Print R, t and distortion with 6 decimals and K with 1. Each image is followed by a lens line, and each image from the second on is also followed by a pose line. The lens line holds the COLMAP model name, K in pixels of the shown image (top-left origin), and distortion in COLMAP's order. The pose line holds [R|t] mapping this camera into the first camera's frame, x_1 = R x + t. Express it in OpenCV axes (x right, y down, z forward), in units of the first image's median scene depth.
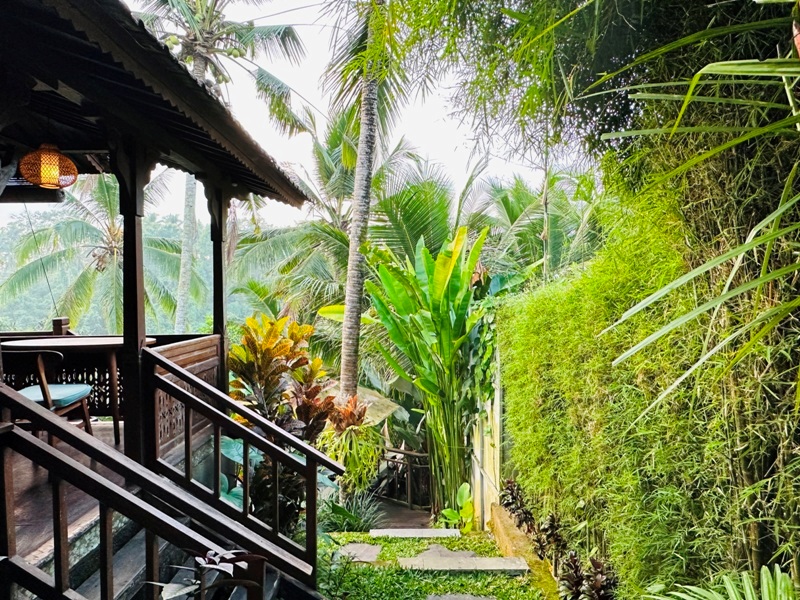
lens RADIAL K [[520.6, 0, 396.5], [0, 520.6, 297.3], [0, 0, 1]] dist [-0.004022, 0.010169]
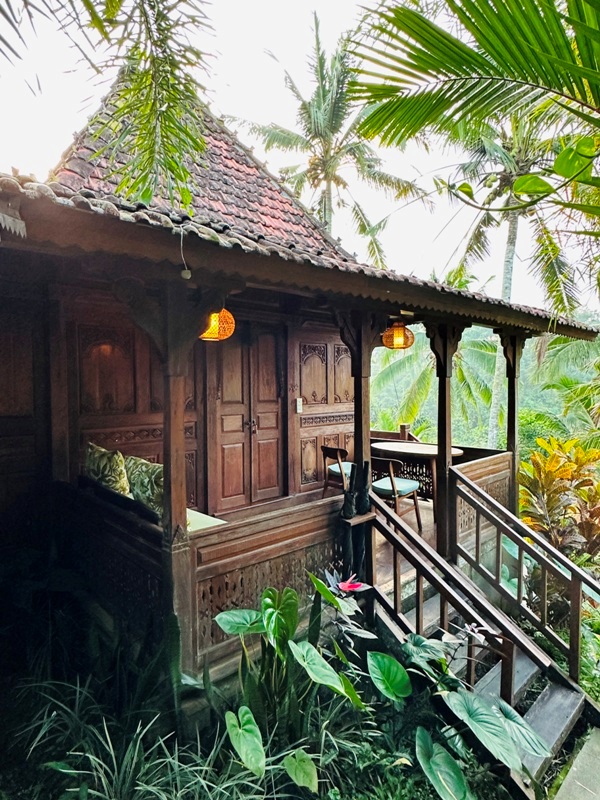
lens RADIAL K [[442.1, 0, 295.6], [0, 442.1, 403.3], [0, 0, 1]] dist [-0.024234, -0.000993]
pose [[0.679738, 0.029549, -0.732860, 0.110231], [-0.008227, 0.999432, 0.032667, -0.105924], [0.733409, -0.016176, 0.679595, -0.141167]]
